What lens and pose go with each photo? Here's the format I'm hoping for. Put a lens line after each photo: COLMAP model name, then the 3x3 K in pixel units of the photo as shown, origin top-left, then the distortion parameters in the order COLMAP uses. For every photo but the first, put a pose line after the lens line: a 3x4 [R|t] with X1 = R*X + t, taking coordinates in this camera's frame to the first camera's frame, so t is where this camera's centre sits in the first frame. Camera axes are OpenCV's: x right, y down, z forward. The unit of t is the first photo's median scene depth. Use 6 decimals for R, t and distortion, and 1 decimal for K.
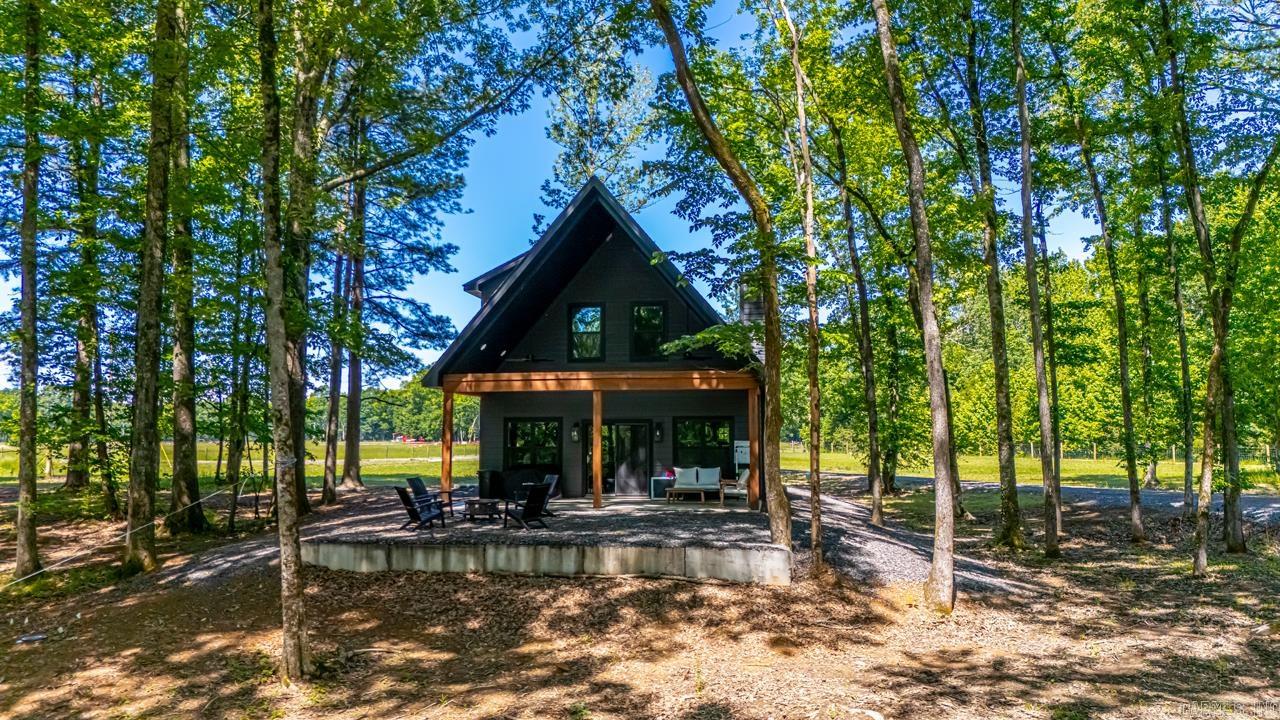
lens RADIAL K [[973.0, 0, 621.5], [0, 973.0, 354.4], [0, 0, 1]] dist [0.087961, -0.003862]
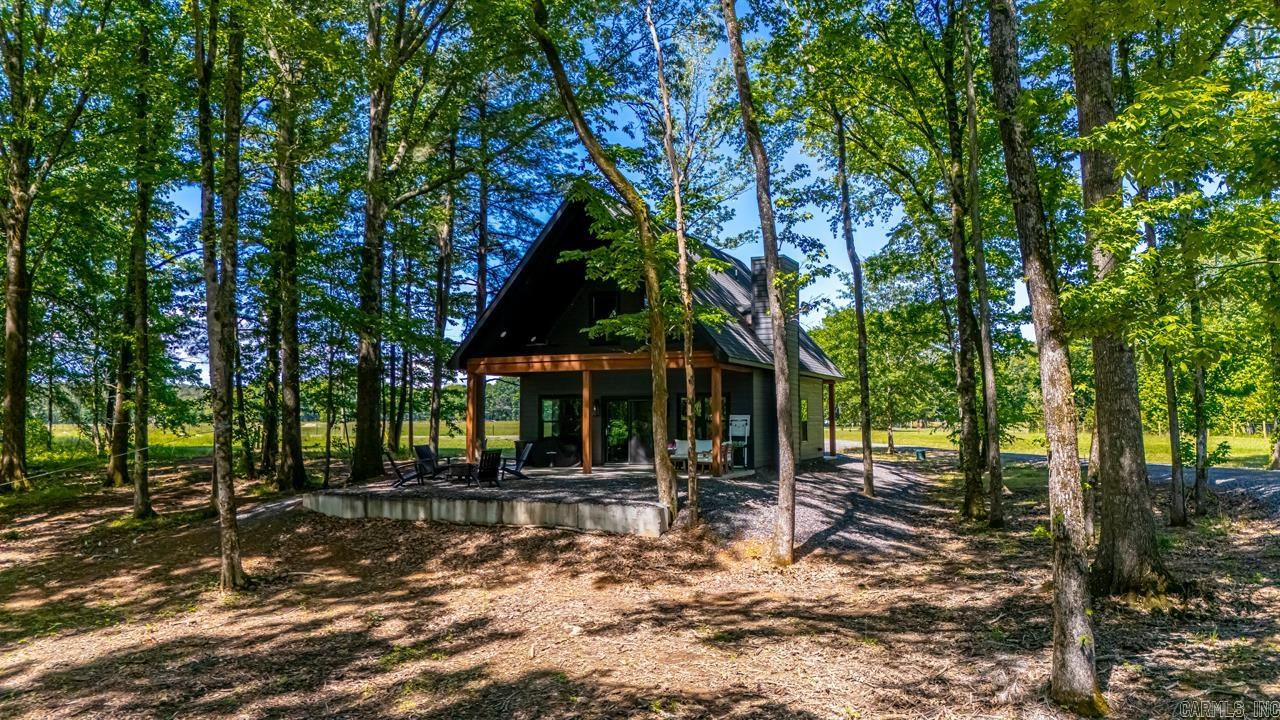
lens RADIAL K [[975.2, 0, 616.1], [0, 975.2, 361.5], [0, 0, 1]] dist [0.133742, -0.185917]
pose [[0.961909, -0.018104, -0.272769, 0.318553], [0.025342, 0.999413, 0.023034, 0.001577], [0.272192, -0.029069, 0.961804, -0.082783]]
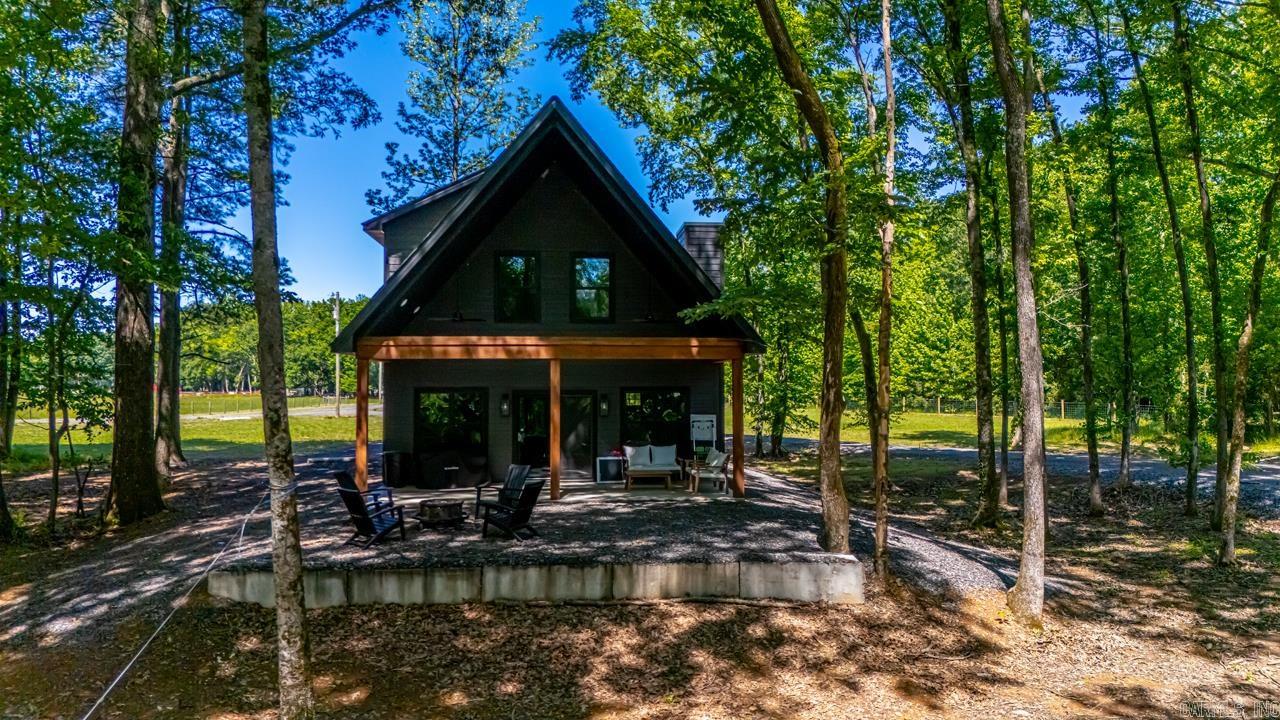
lens RADIAL K [[973.0, 0, 621.5], [0, 973.0, 354.4], [0, 0, 1]] dist [0.087961, -0.003862]
pose [[0.972781, 0.008675, 0.231565, -0.162232], [-0.021421, 0.998387, 0.052587, -0.011790], [-0.230735, -0.056116, 0.971397, 0.178842]]
